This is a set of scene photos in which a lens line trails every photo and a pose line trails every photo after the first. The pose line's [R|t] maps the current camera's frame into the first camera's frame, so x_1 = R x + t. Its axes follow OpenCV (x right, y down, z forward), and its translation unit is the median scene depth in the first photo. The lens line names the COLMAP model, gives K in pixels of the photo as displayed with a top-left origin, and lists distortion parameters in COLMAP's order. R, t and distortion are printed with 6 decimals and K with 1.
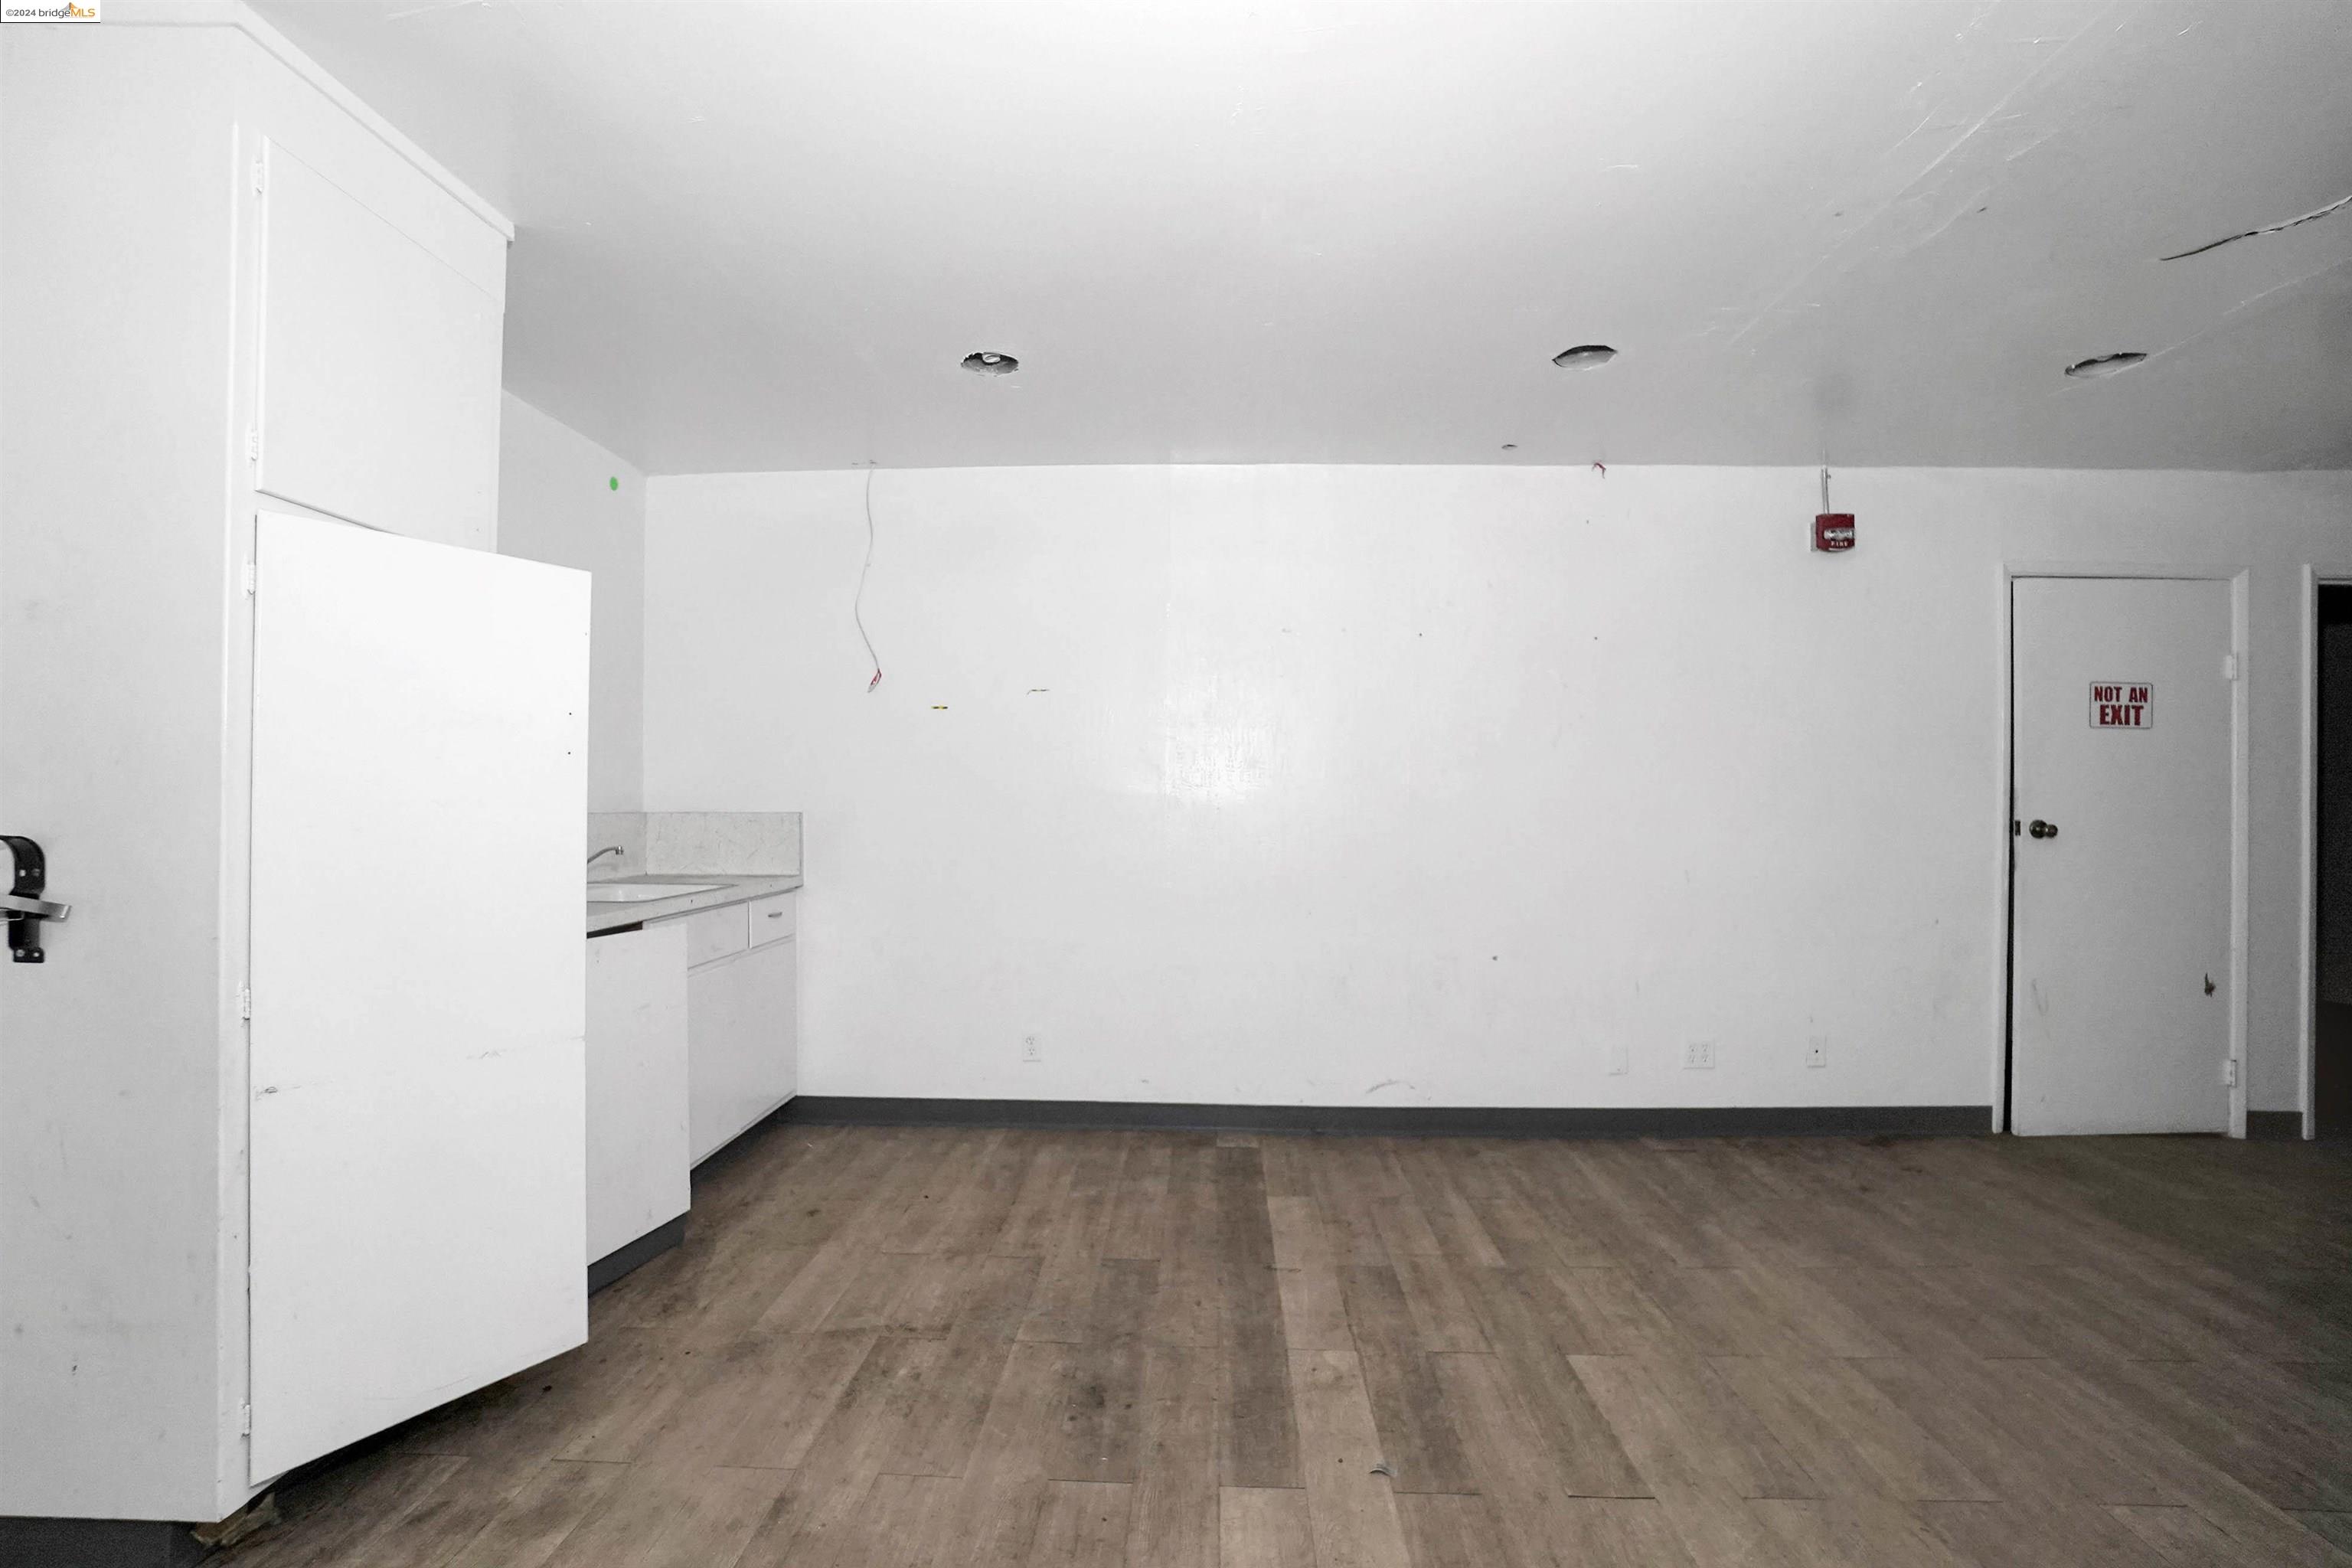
lens RADIAL K [[1050.8, 0, 1187.5], [0, 1050.8, 791.6], [0, 0, 1]] dist [-0.036259, 0.013889]
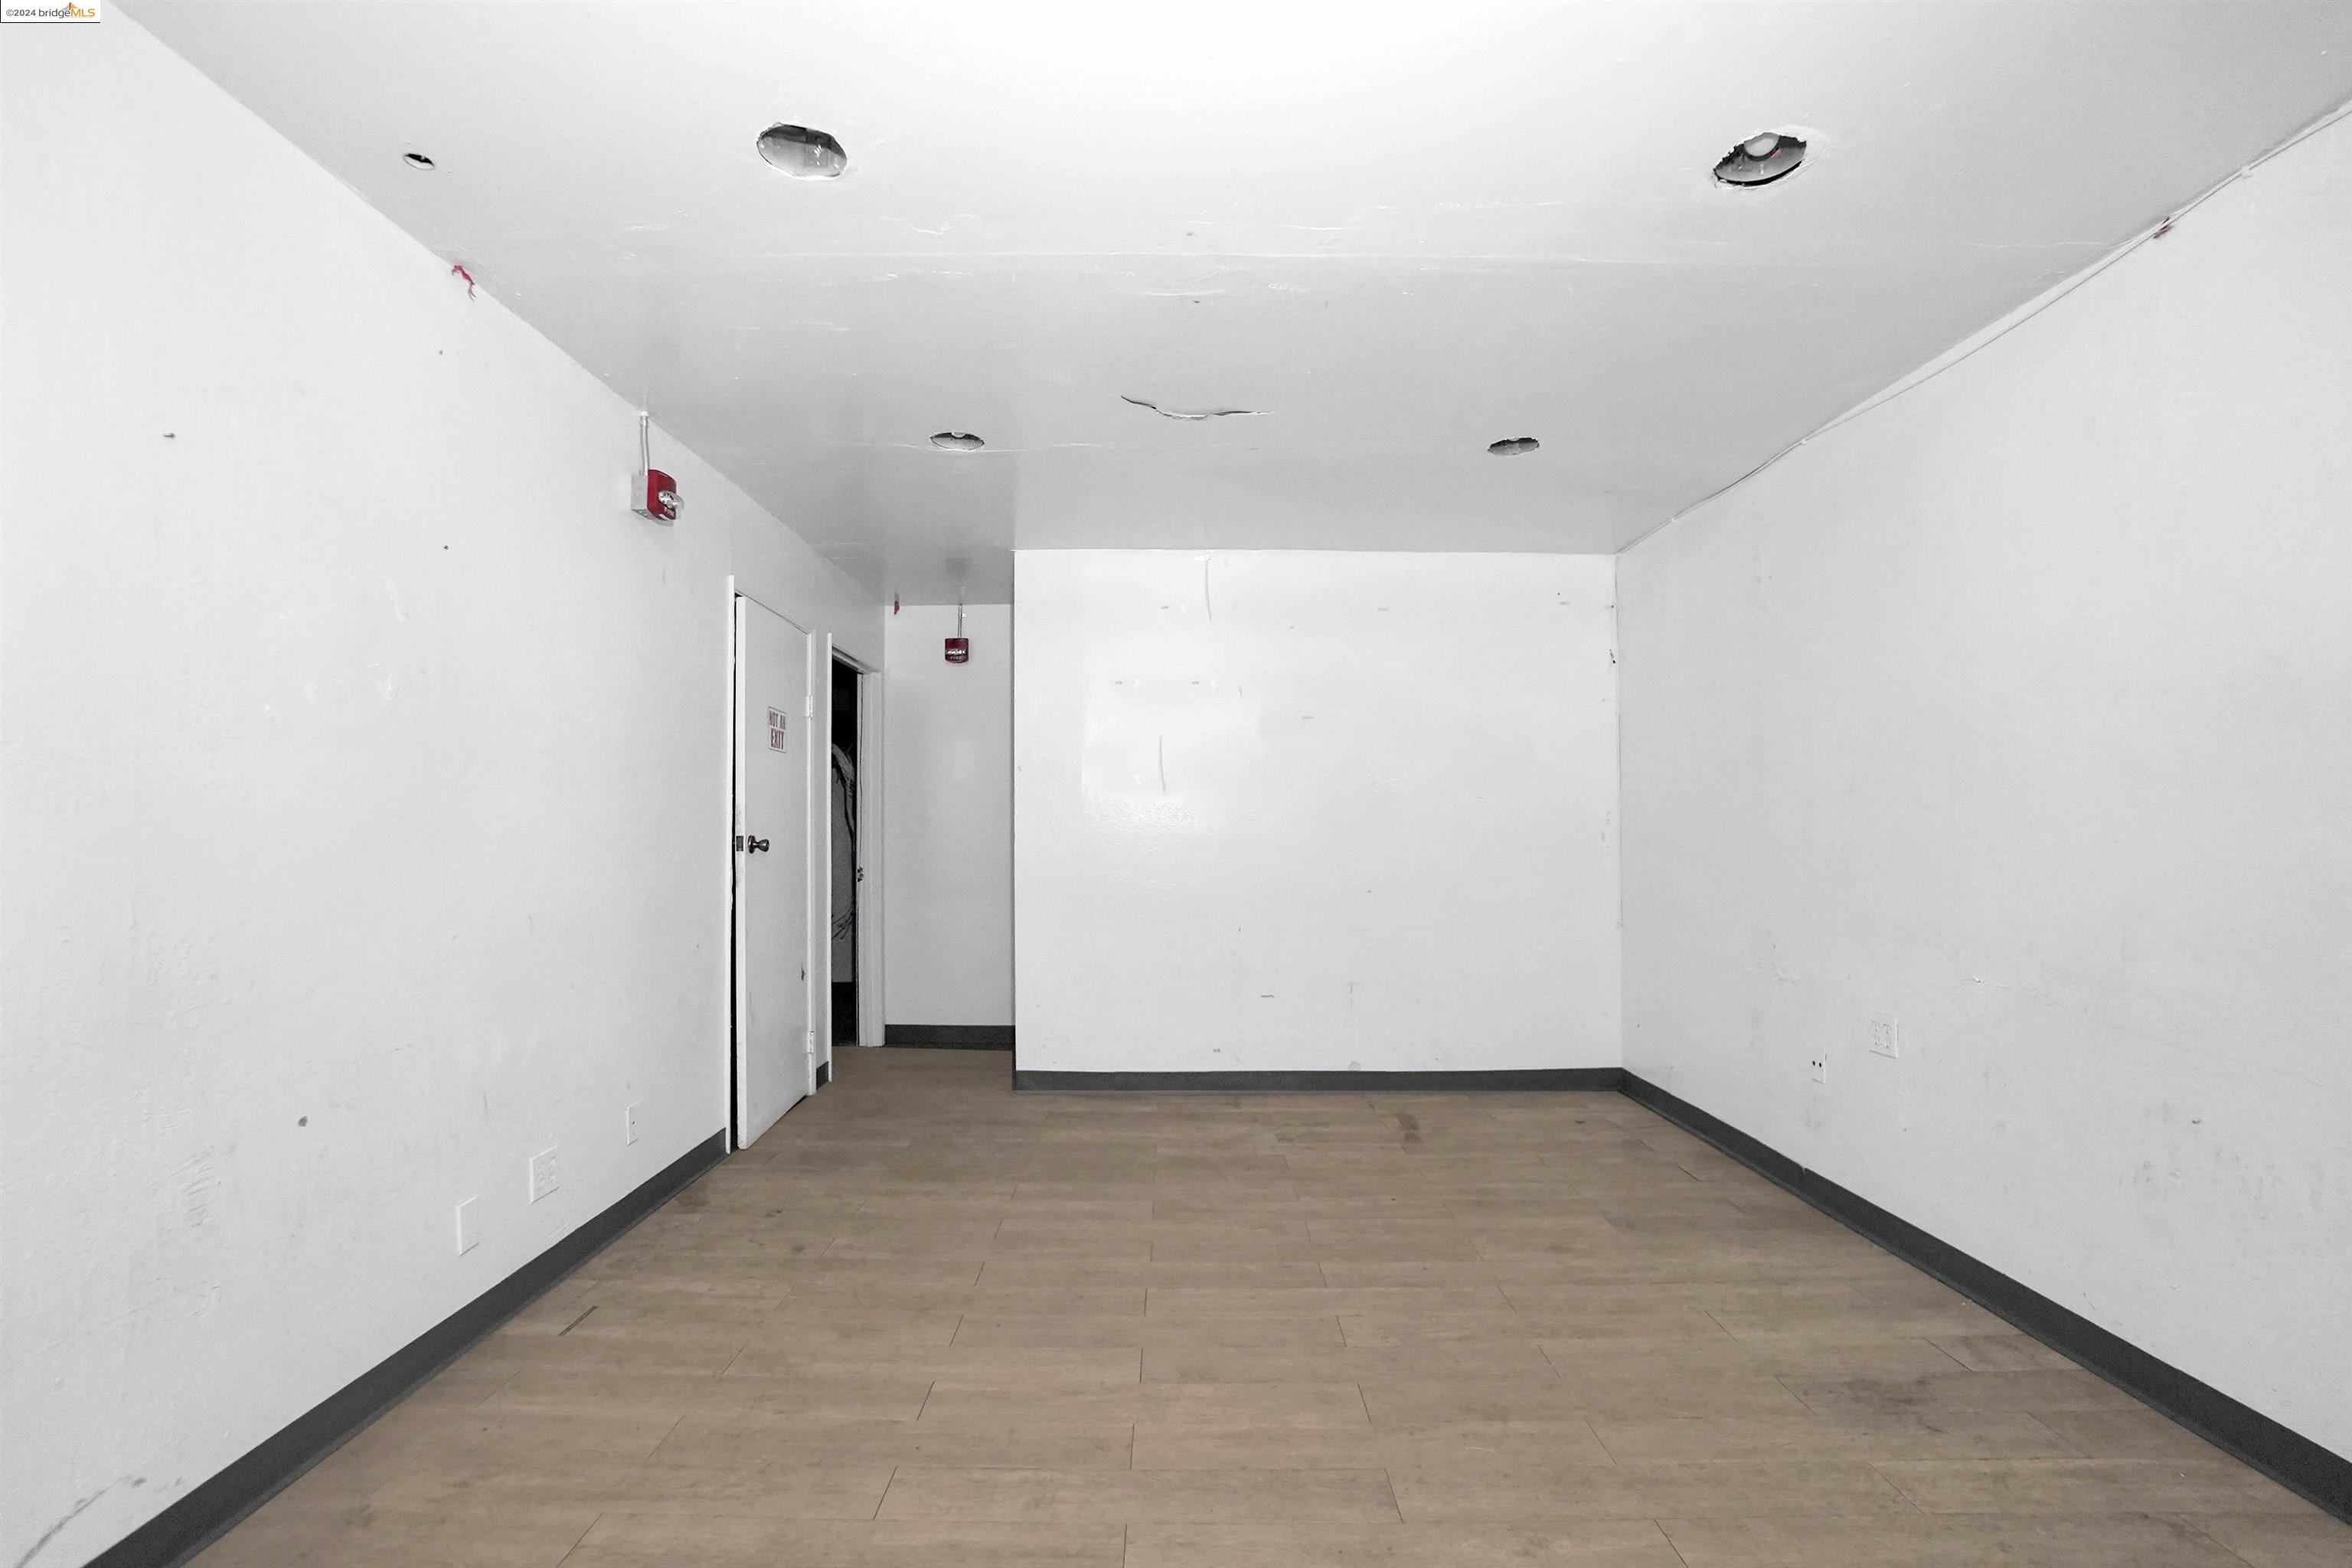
lens RADIAL K [[1050.8, 0, 1176.9], [0, 1050.8, 791.6], [0, 0, 1]] dist [-0.036259, 0.013889]
pose [[-0.019719, 0.024457, 0.999506, -0.285371], [-0.013050, 0.999609, -0.024717, 0.006279], [-0.999720, -0.013531, -0.019392, 0.757142]]
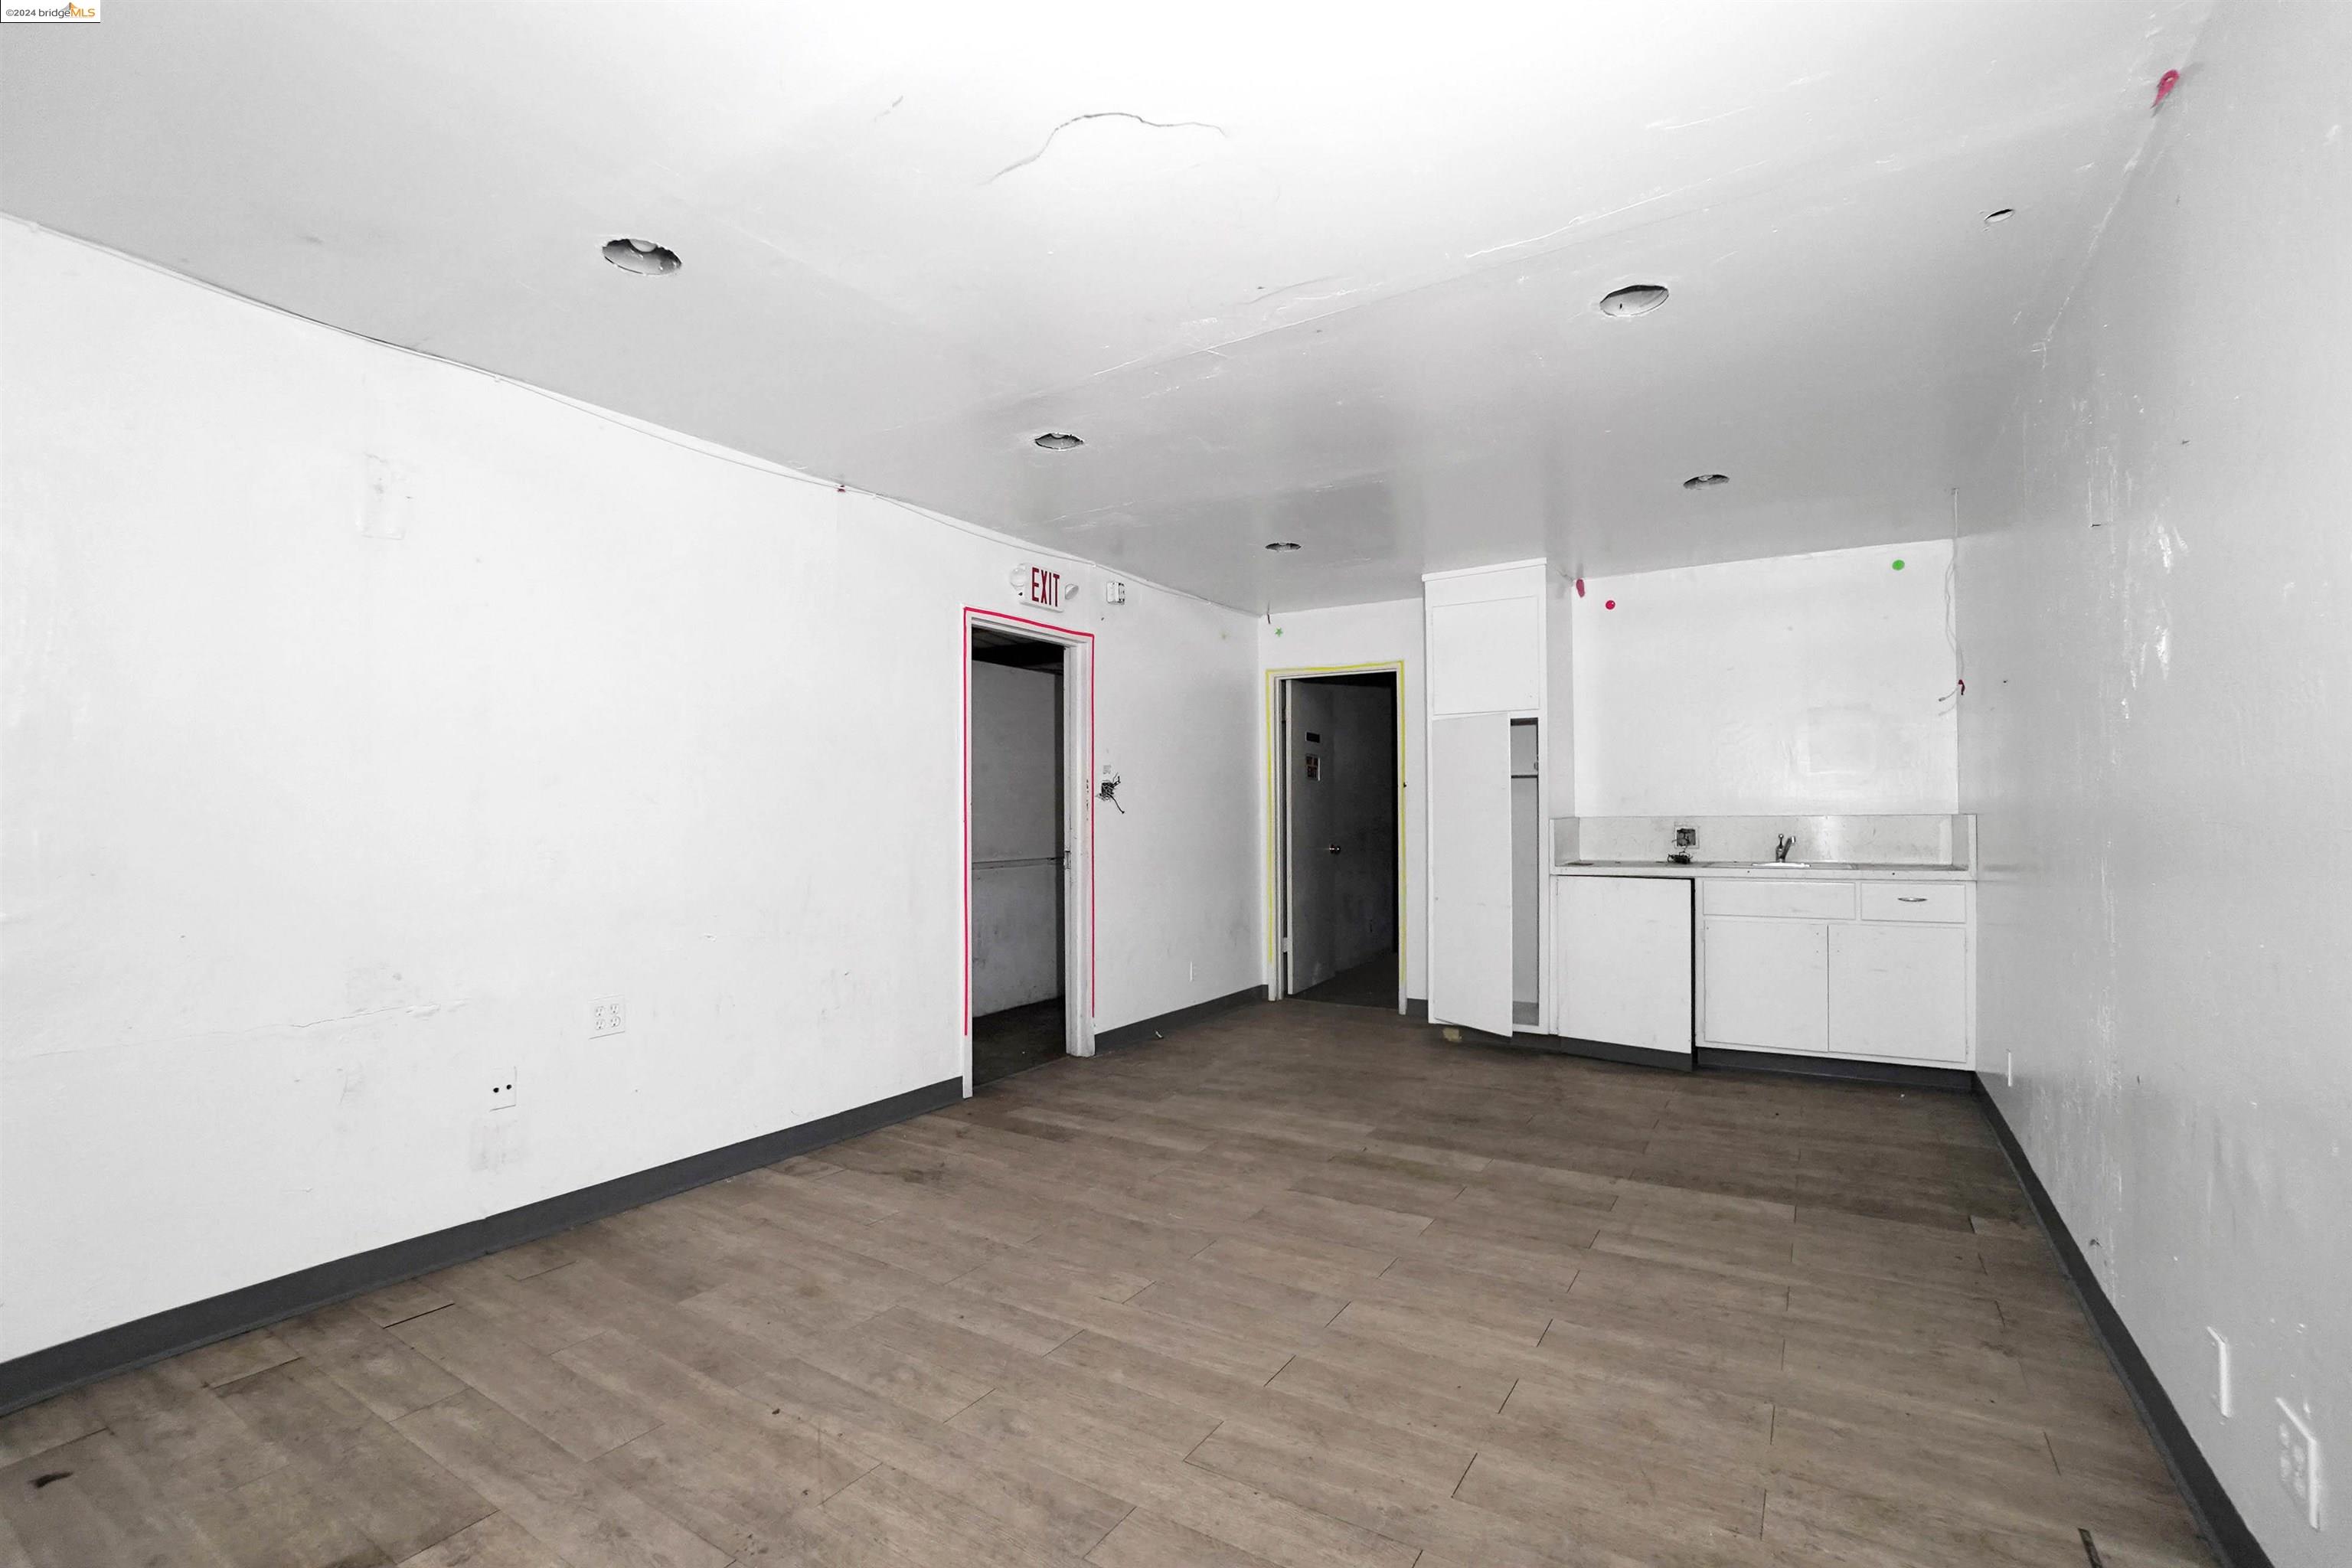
lens RADIAL K [[1050.8, 0, 1183.1], [0, 1050.8, 796.0], [0, 0, 1]] dist [-0.036259, 0.013889]
pose [[-0.513651, -0.019658, -0.857774, 1.306719], [0.014961, 0.999380, -0.031862, 0.026665], [0.857869, -0.029200, -0.513039, 1.099590]]
